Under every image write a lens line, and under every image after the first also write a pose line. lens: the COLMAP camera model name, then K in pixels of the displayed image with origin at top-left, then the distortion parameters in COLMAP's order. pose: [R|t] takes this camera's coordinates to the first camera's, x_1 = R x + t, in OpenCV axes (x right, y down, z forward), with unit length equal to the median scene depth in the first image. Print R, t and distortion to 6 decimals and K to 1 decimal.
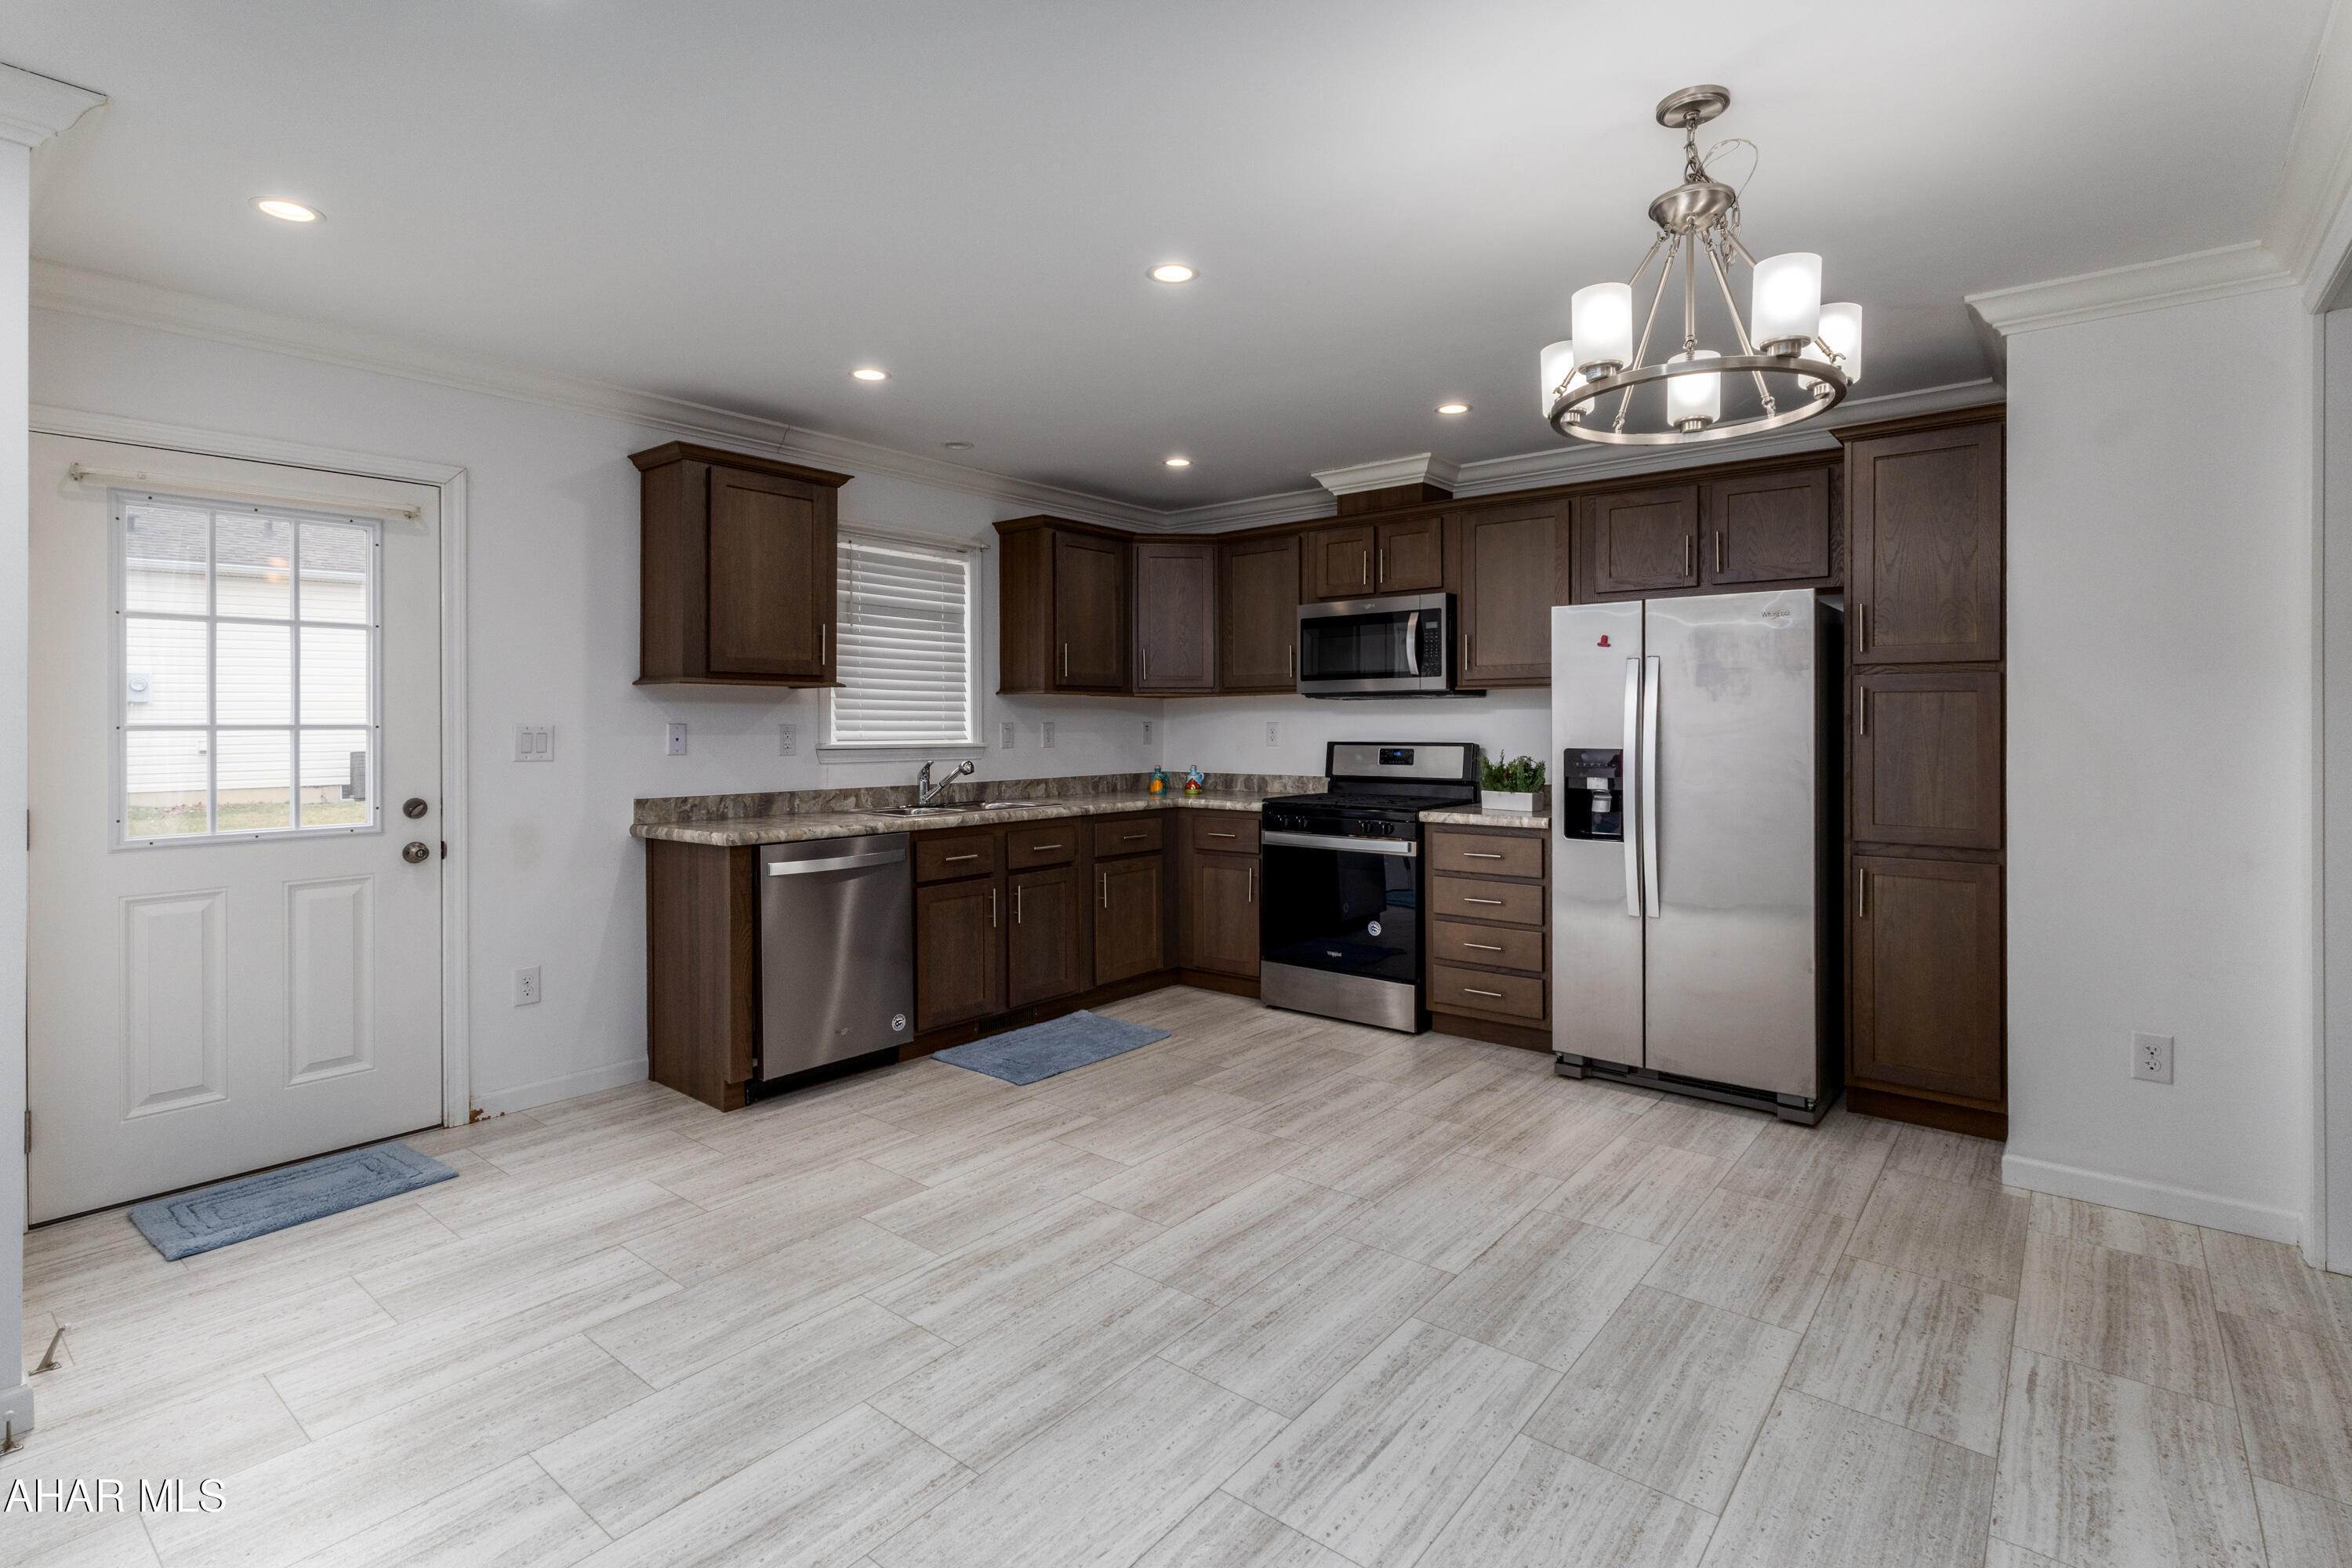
lens RADIAL K [[1114.0, 0, 1155.9], [0, 1114.0, 723.2], [0, 0, 1]] dist [0.000262, 0.000385]
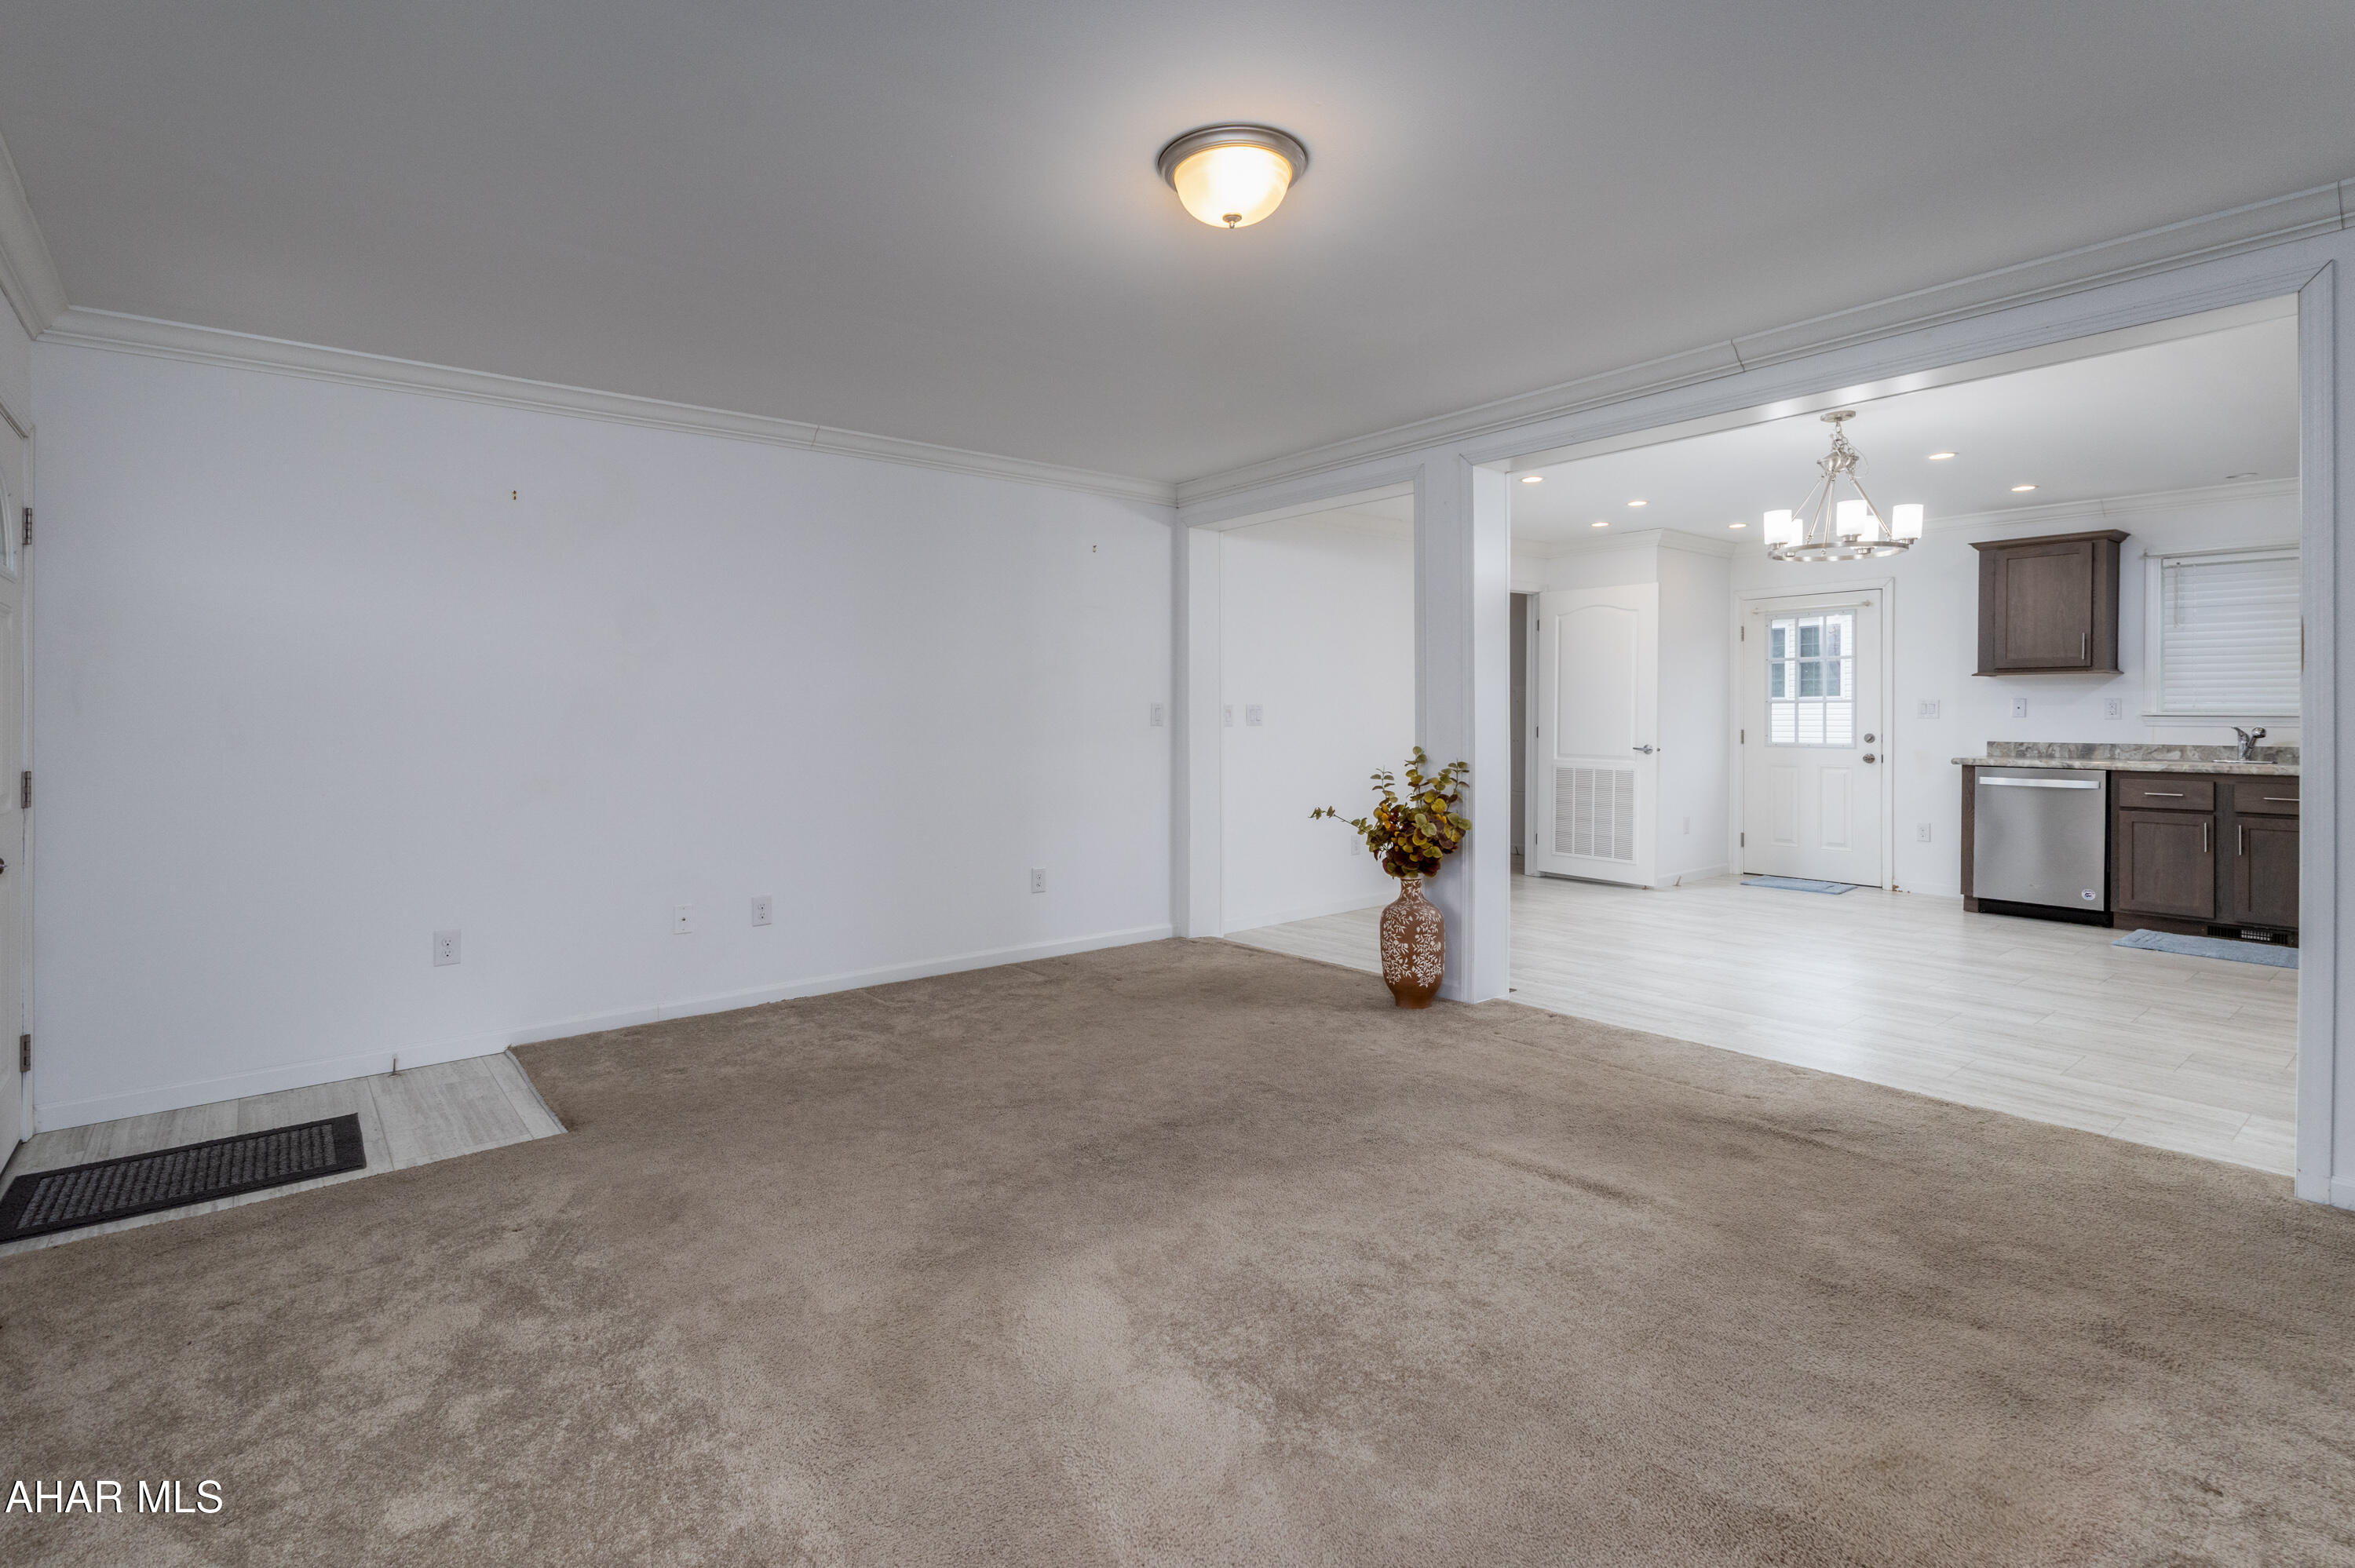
lens RADIAL K [[1115.2, 0, 1157.4], [0, 1115.2, 723.2], [0, 0, 1]] dist [0.000262, 0.000385]
pose [[-0.189591, 0.015522, -0.981740, 1.446126], [0.003225, 0.999879, 0.015186, 0.007666], [0.981858, -0.000287, -0.189618, 0.037878]]
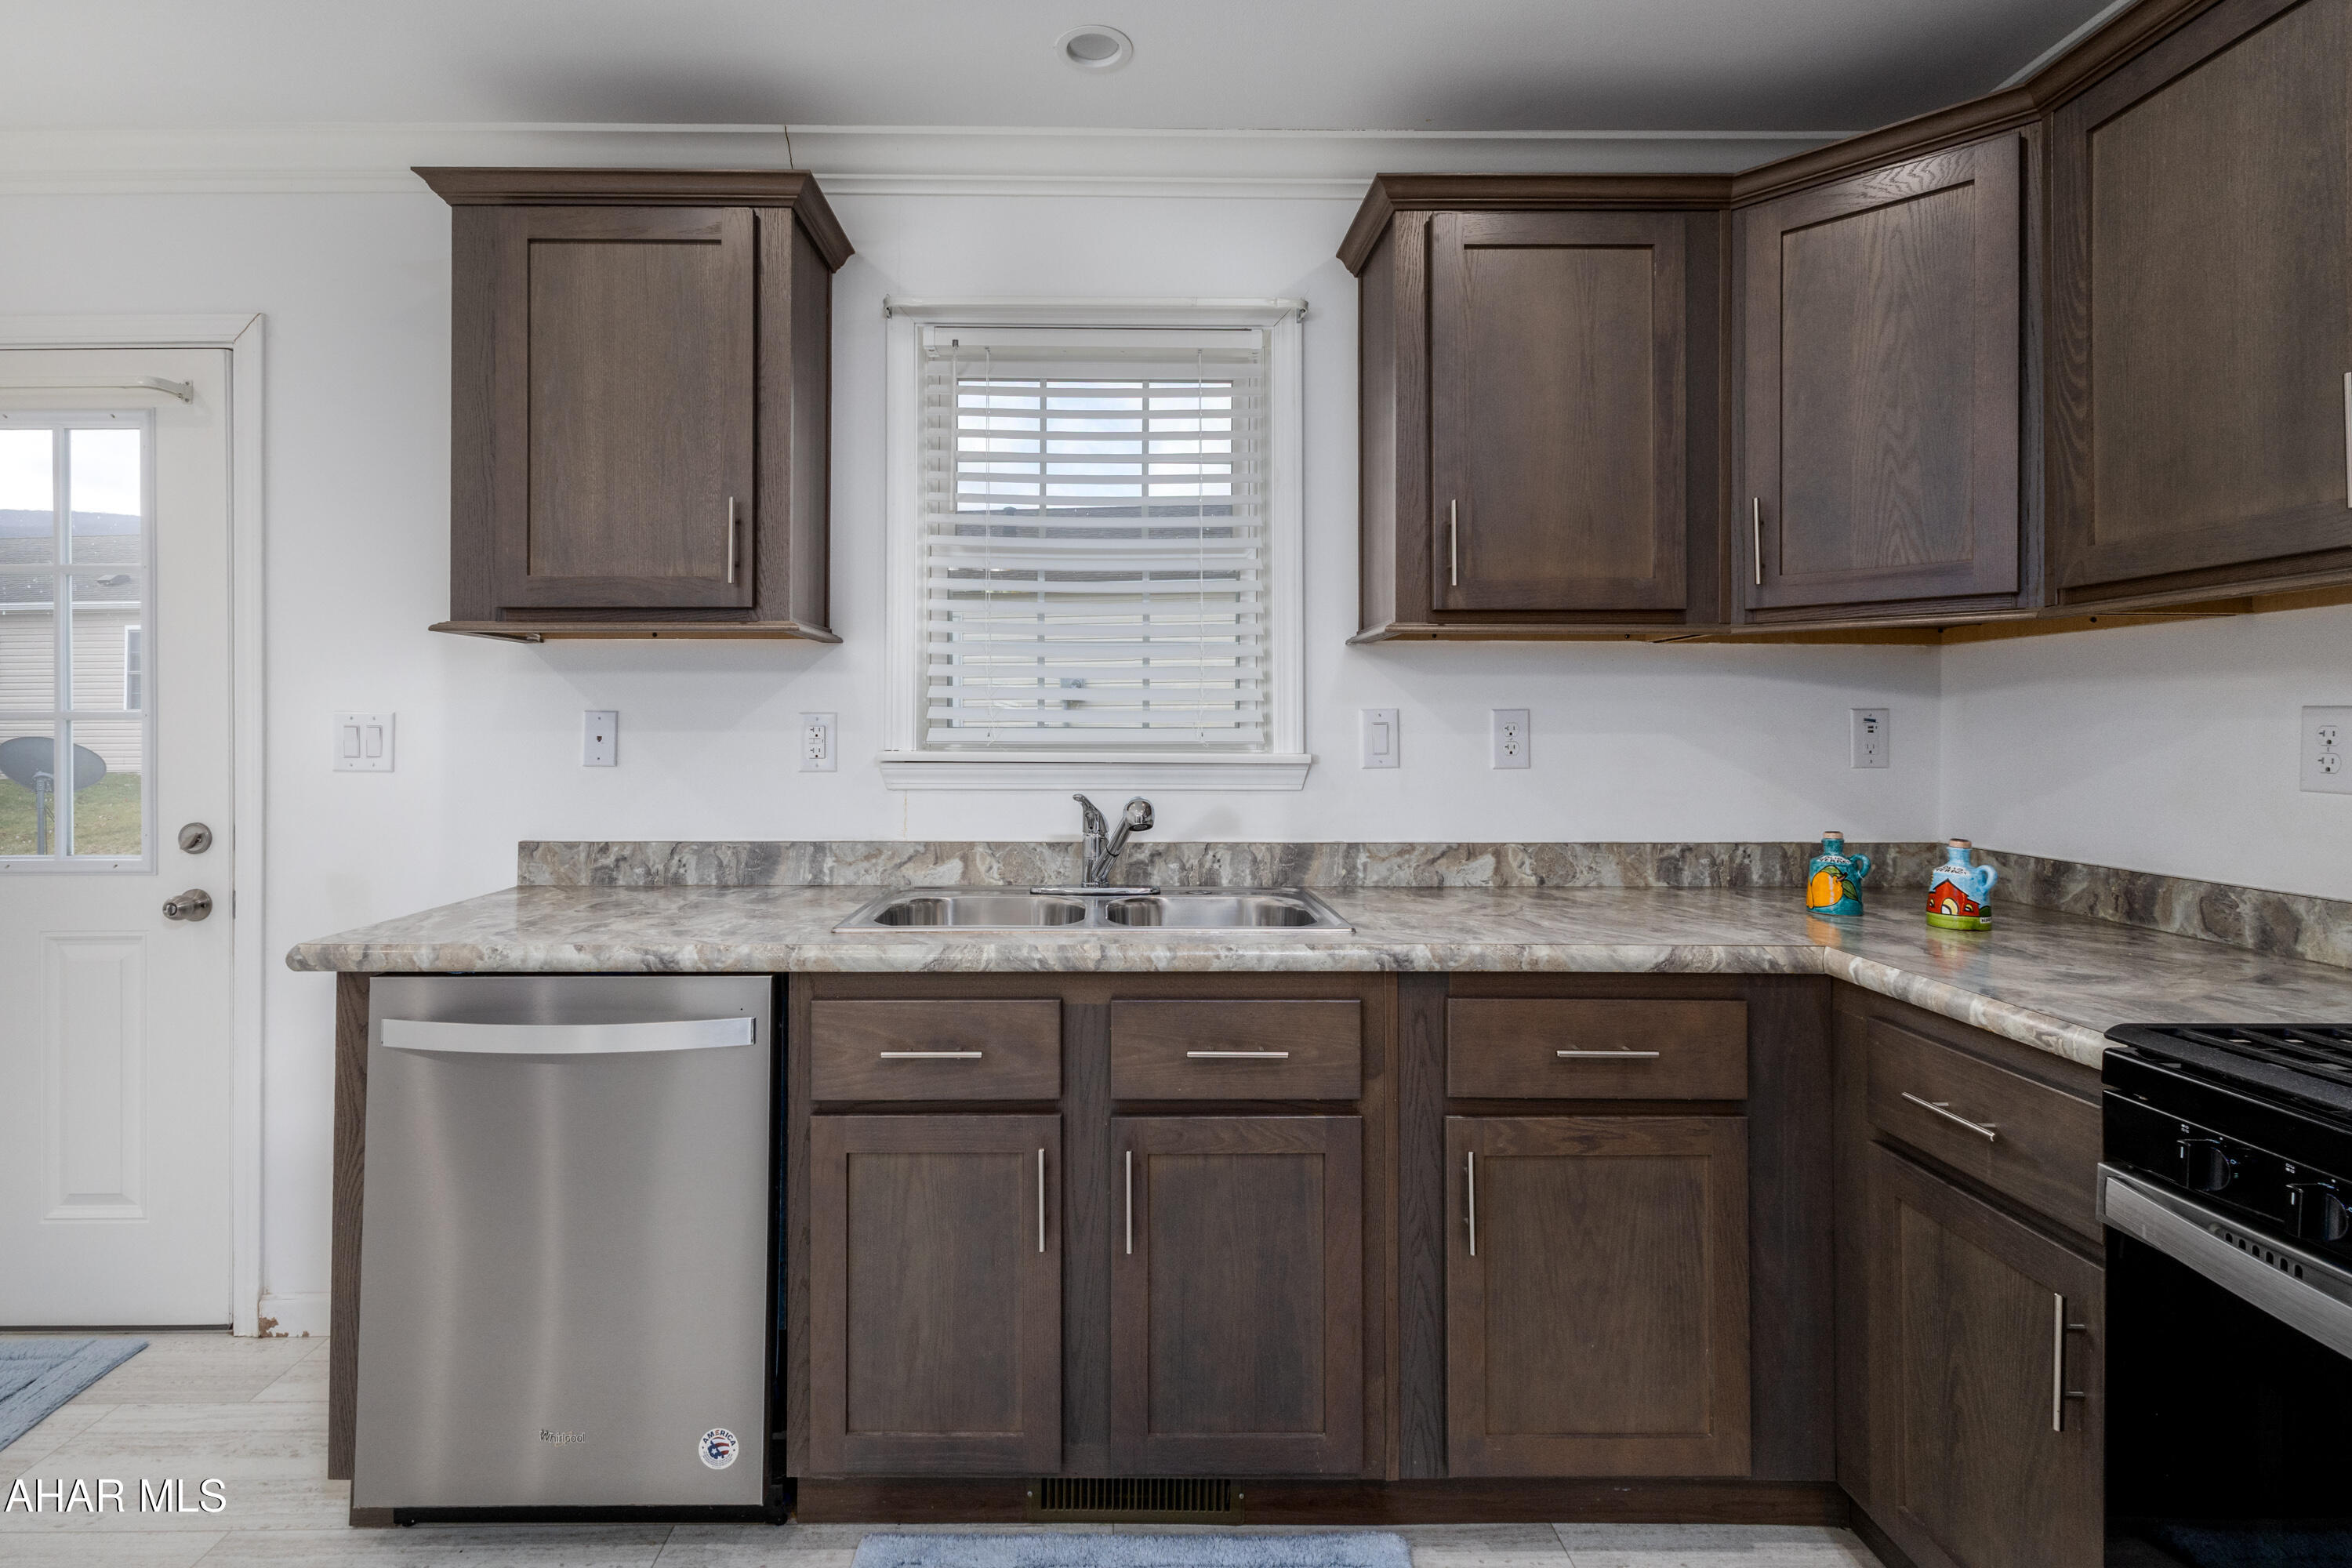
lens RADIAL K [[1124.1, 0, 1112.9], [0, 1124.1, 712.5], [0, 0, 1]] dist [0.011984, 0.000423]
pose [[0.651858, -0.002911, -0.758336, 0.167332], [-0.001761, 0.999984, -0.005353, 0.003917], [0.758339, 0.004825, 0.651842, 0.807391]]
